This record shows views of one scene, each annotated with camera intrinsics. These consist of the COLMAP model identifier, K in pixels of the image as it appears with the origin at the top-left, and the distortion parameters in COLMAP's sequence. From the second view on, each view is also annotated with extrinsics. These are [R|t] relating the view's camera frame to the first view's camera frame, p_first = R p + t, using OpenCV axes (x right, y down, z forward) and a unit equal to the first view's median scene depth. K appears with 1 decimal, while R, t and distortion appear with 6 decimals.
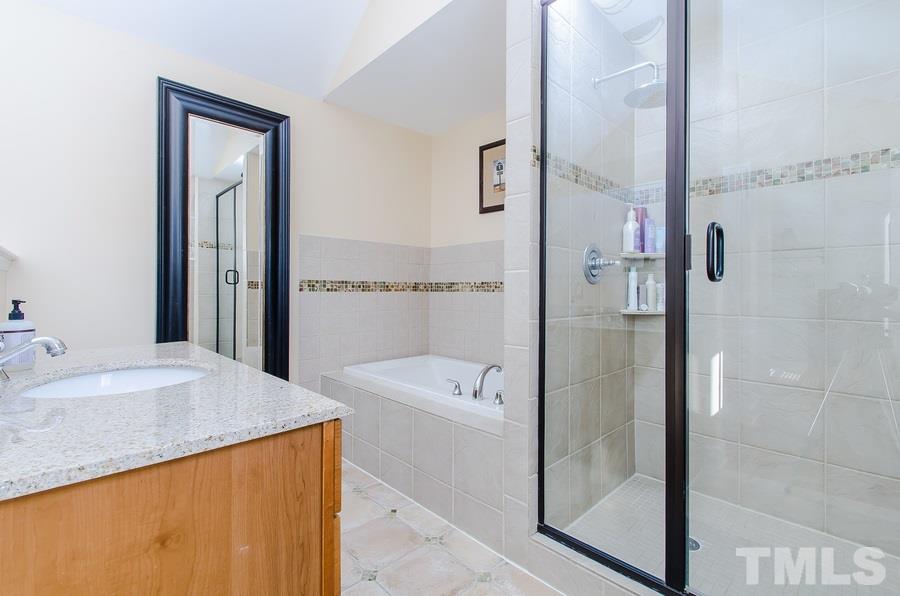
lens RADIAL K [[398.6, 0, 453.8], [0, 398.6, 292.1], [0, 0, 1]] dist [-0.000131, -0.000034]
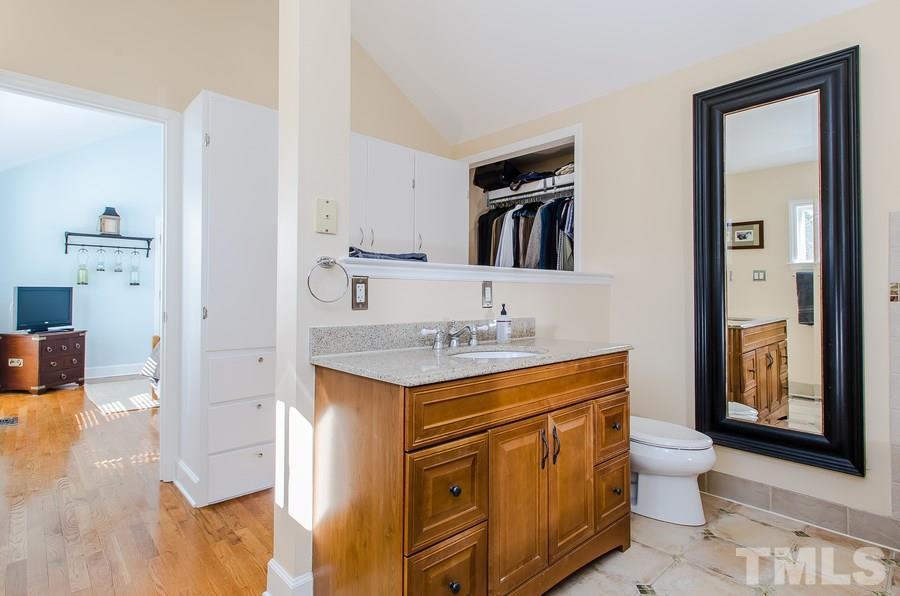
lens RADIAL K [[458.8, 0, 452.2], [0, 458.8, 285.4], [0, 0, 1]] dist [-0.001388, -0.000362]
pose [[-0.022002, -0.019904, -0.999560, 0.444027], [-0.007156, 0.999779, -0.019751, -0.009813], [0.999732, 0.006718, -0.022140, 0.374627]]
